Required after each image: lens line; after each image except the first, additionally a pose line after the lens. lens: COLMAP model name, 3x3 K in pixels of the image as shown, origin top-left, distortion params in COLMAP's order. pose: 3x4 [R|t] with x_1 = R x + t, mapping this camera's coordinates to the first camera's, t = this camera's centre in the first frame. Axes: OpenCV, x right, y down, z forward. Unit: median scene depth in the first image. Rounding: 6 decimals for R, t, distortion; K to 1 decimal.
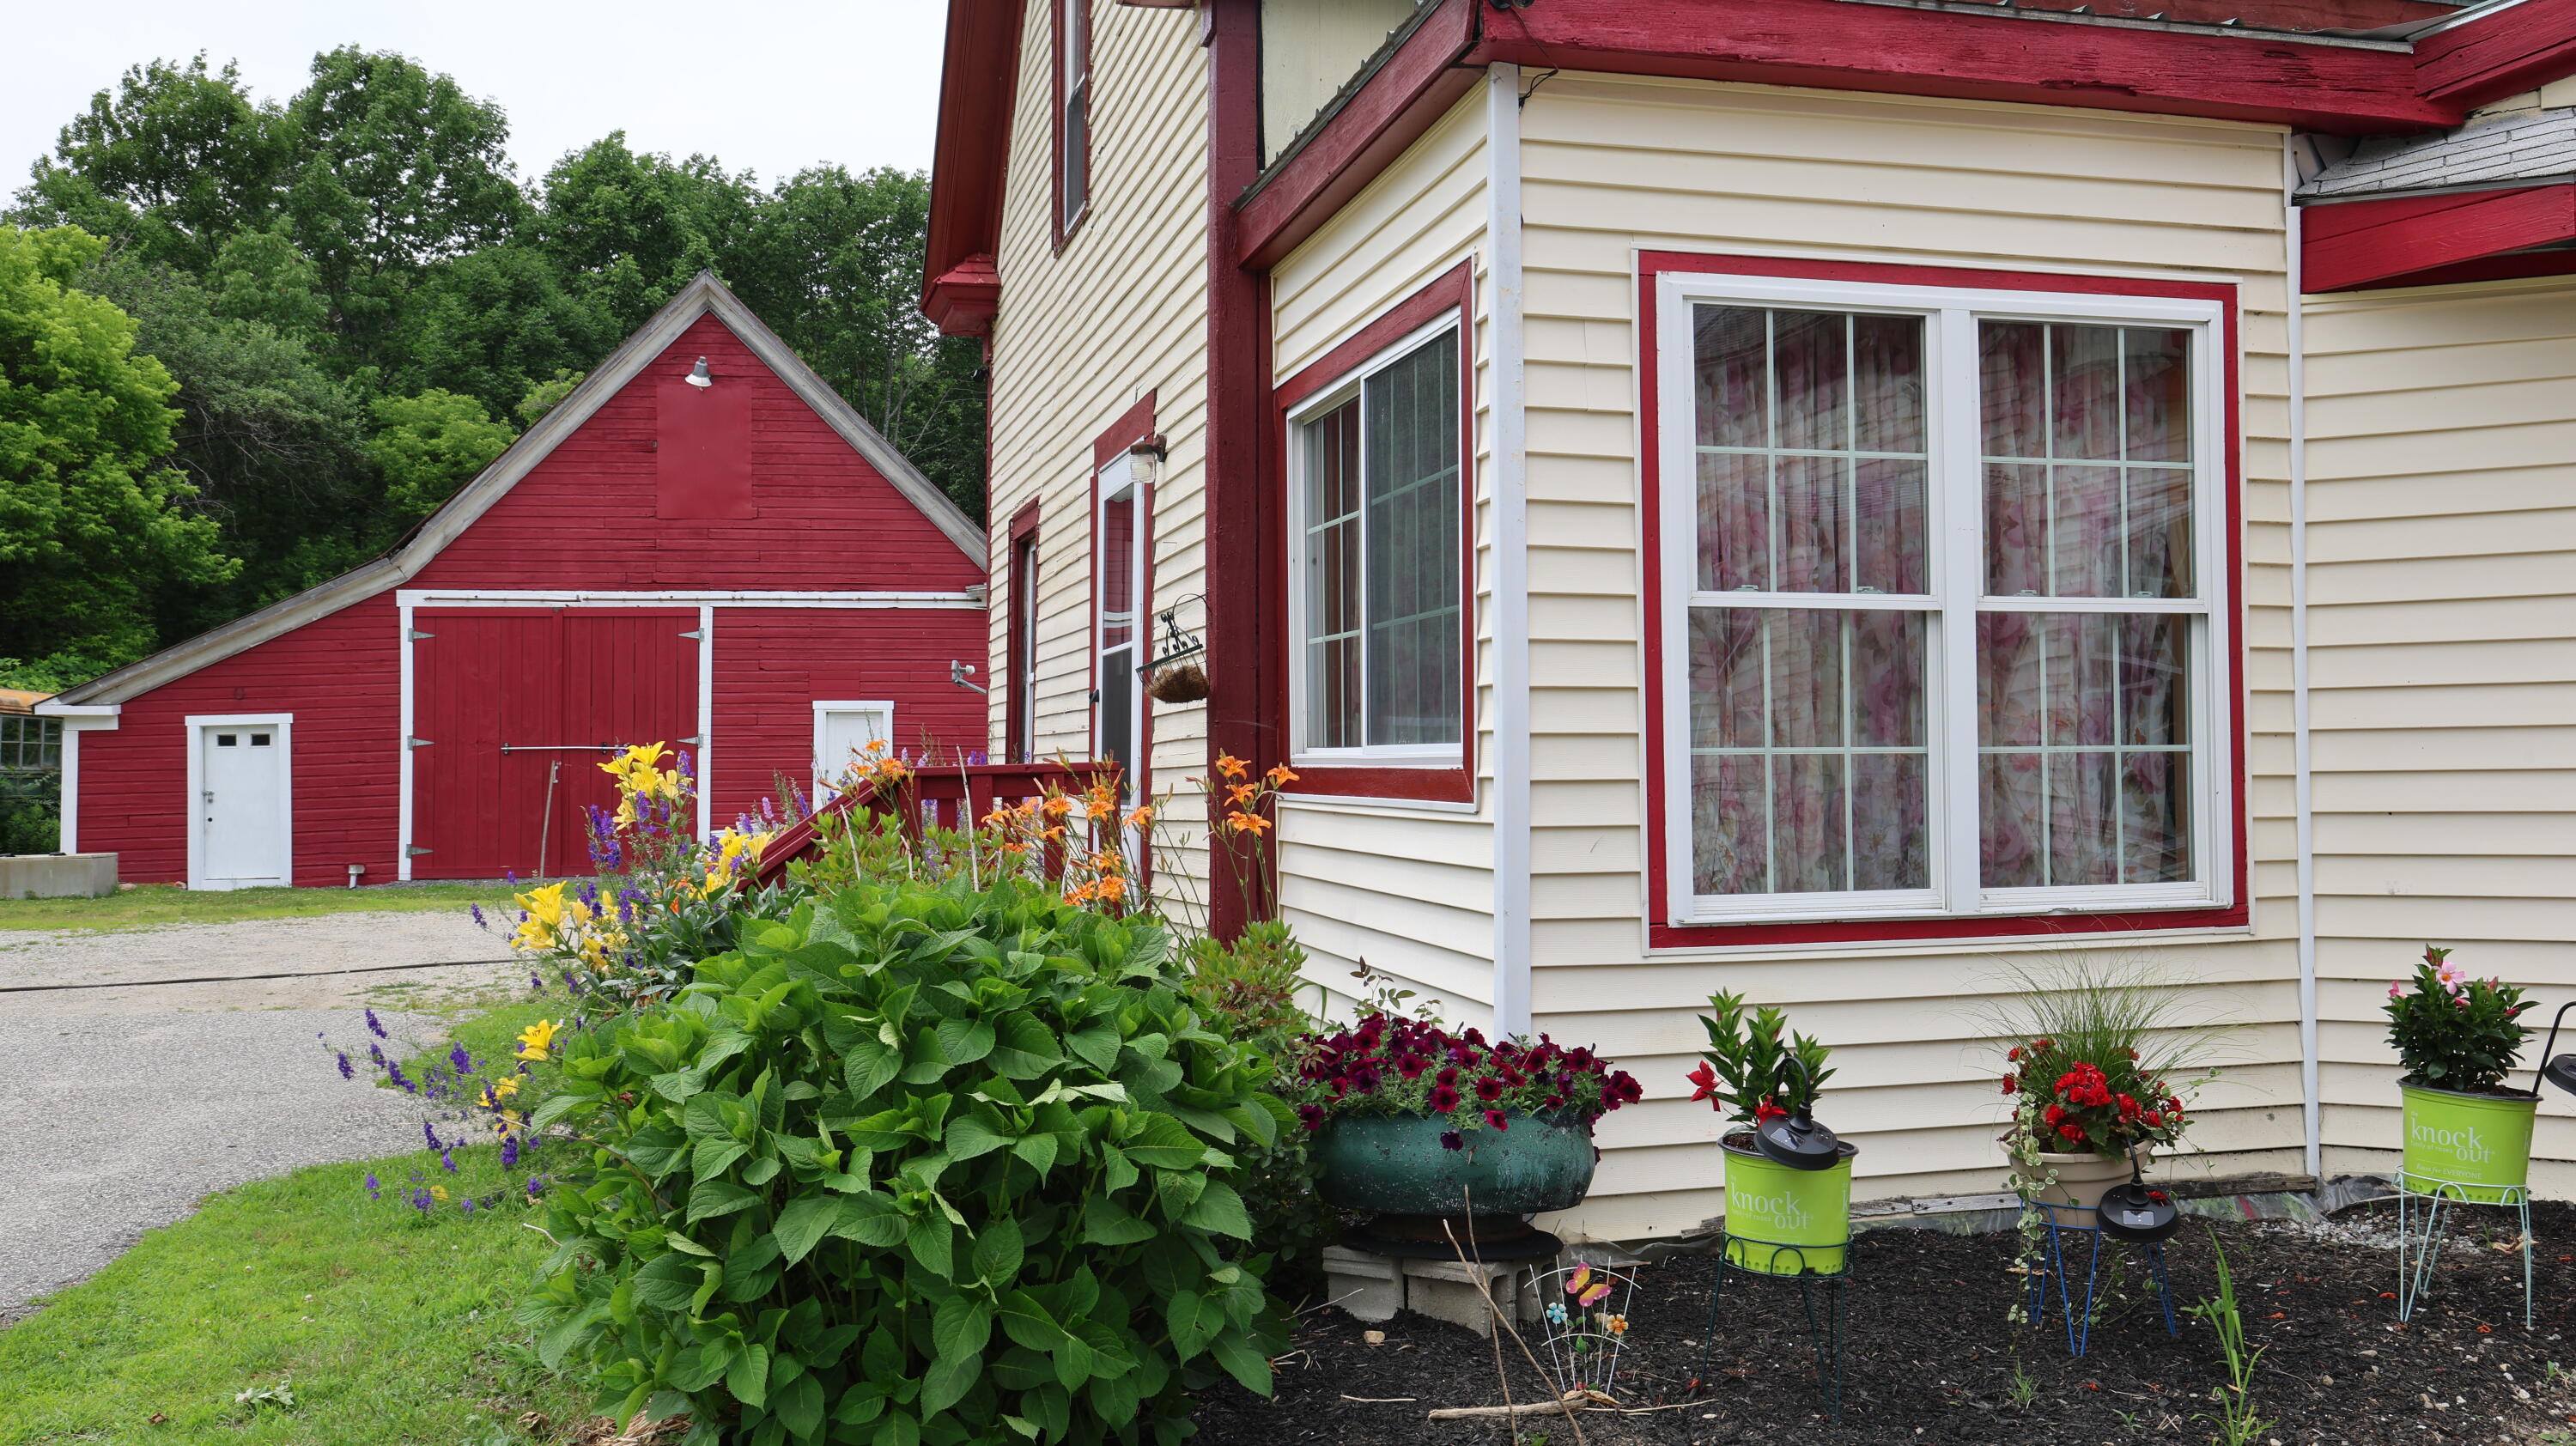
lens RADIAL K [[2118.8, 0, 1288.0], [0, 2118.8, 723.0], [0, 0, 1]] dist [-0.001792, 0.001966]
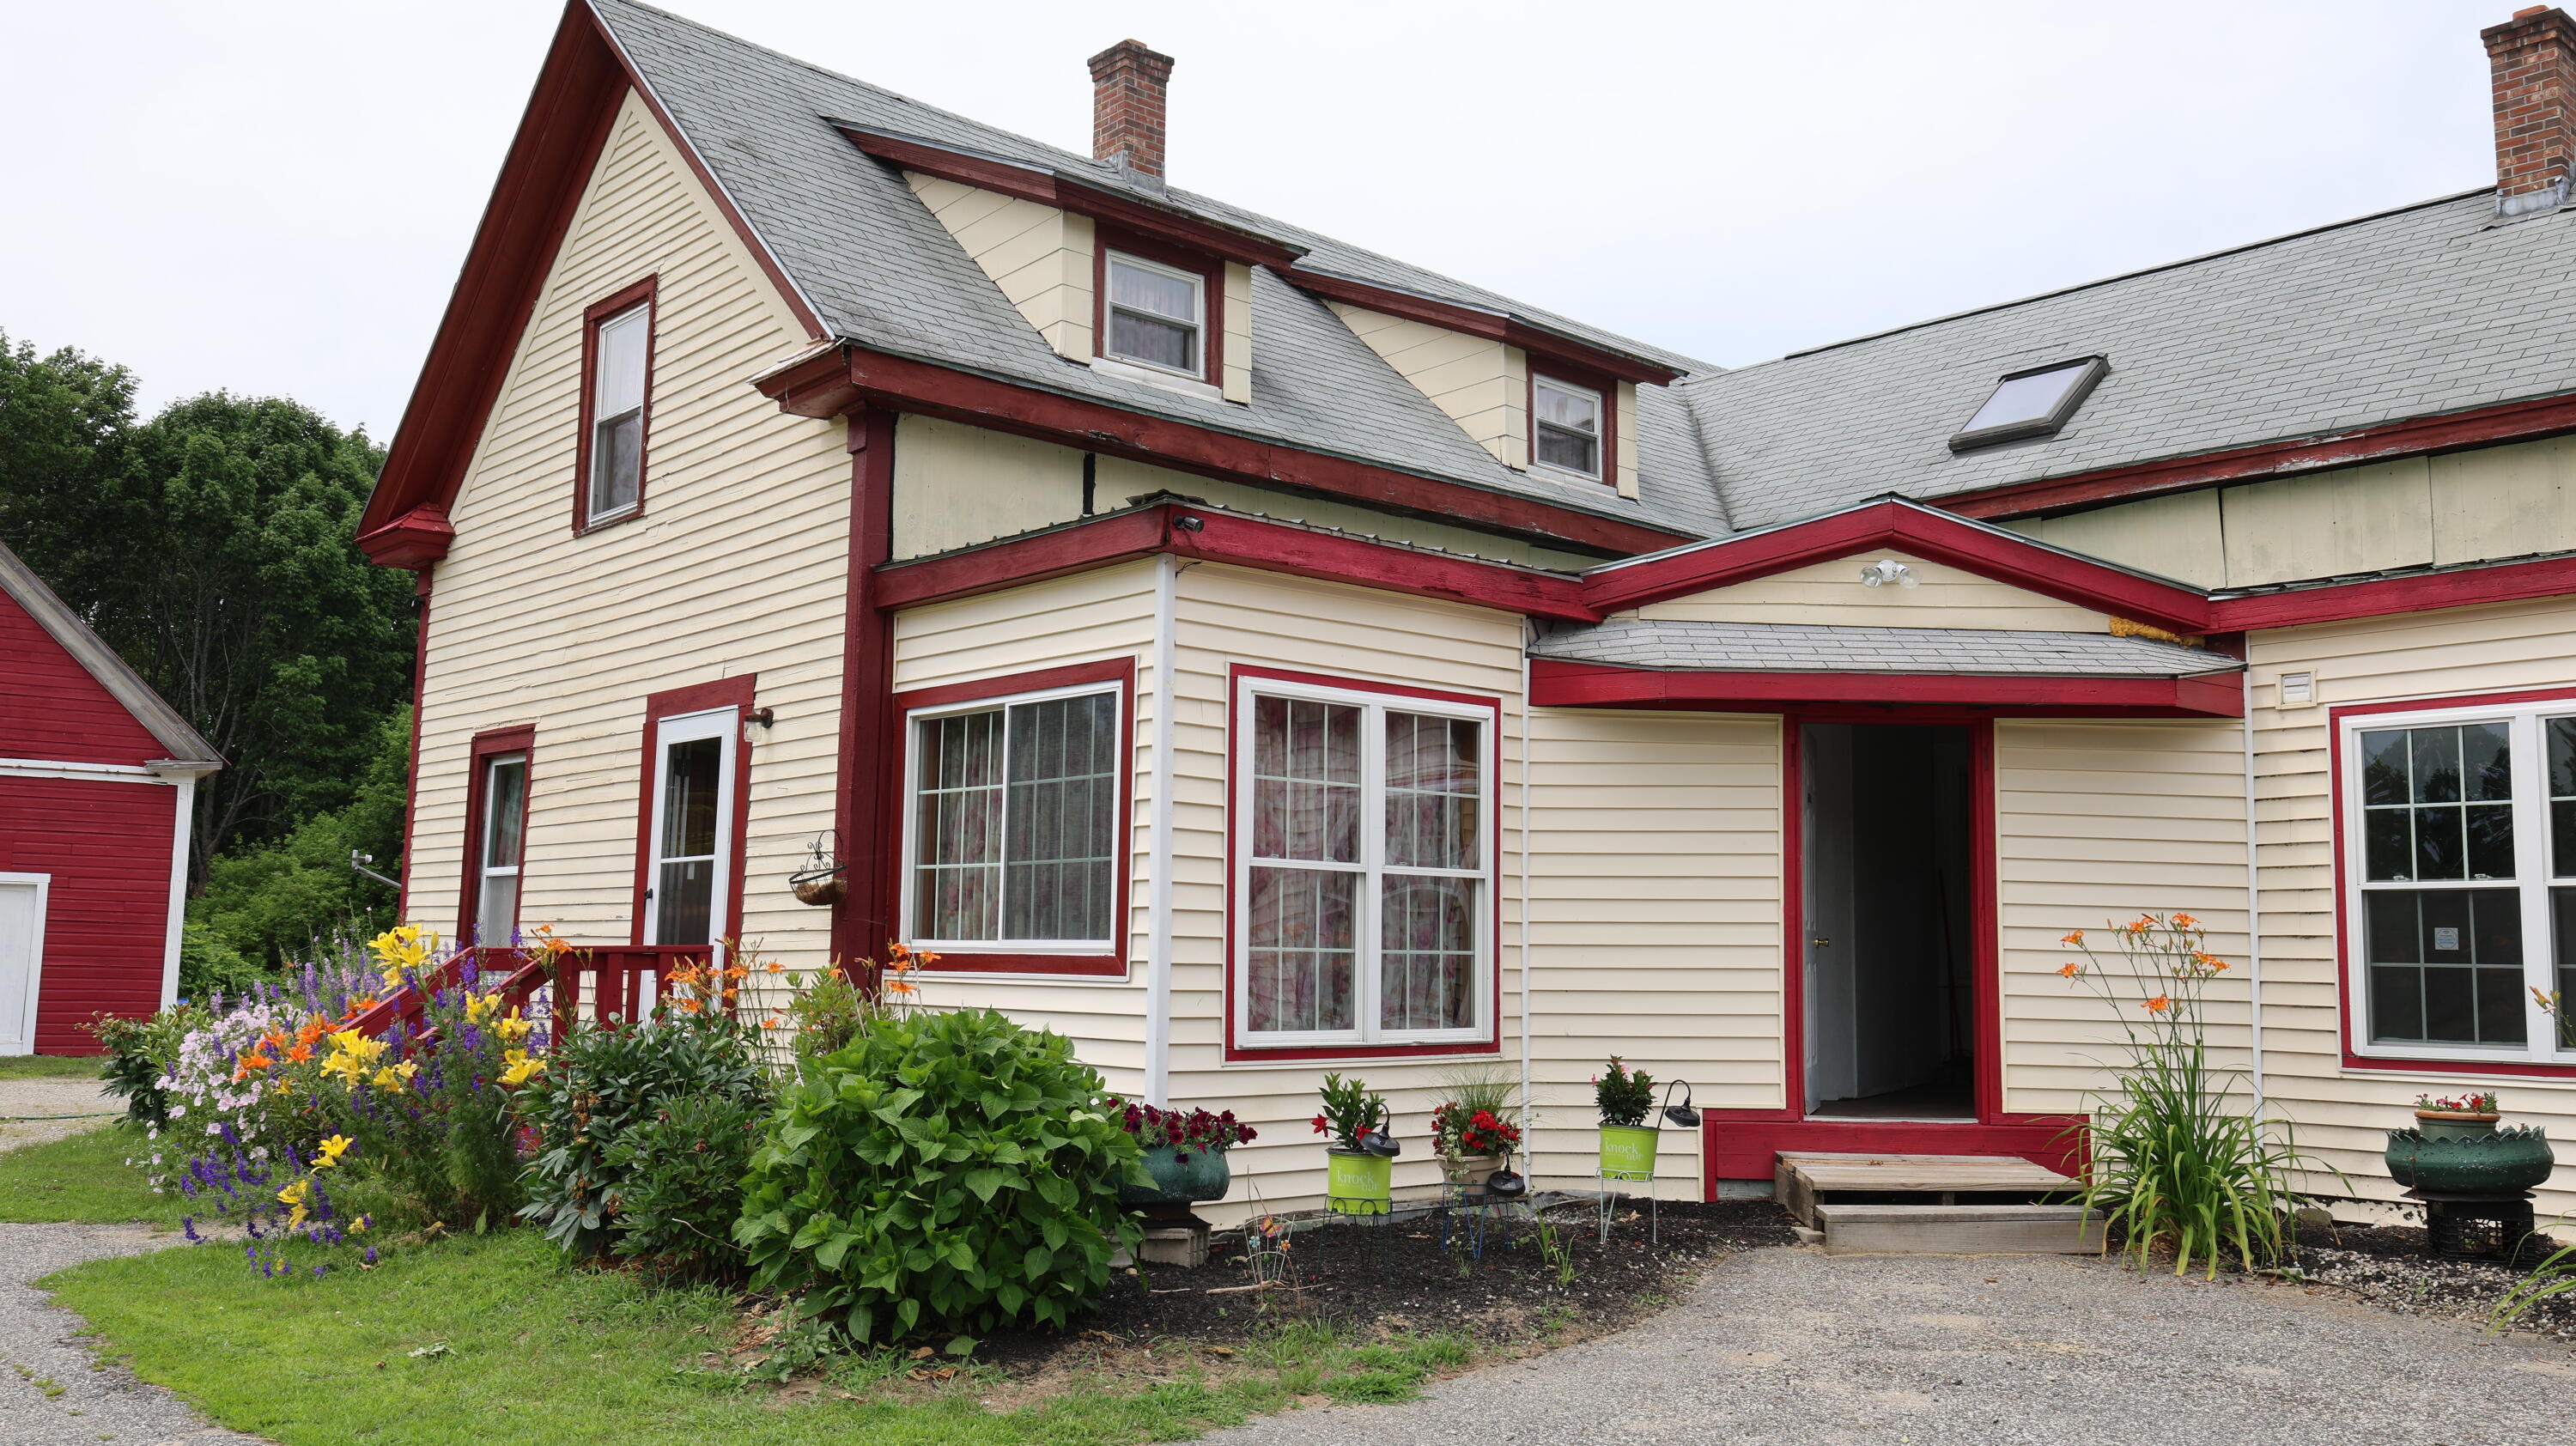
lens RADIAL K [[2118.8, 0, 1288.0], [0, 2118.8, 723.0], [0, 0, 1]] dist [-0.001792, 0.001966]
pose [[0.892979, 0.070378, 0.444562, -0.543699], [-0.029259, 0.994687, -0.098695, -0.000225], [-0.449147, 0.075125, 0.890294, -0.561465]]
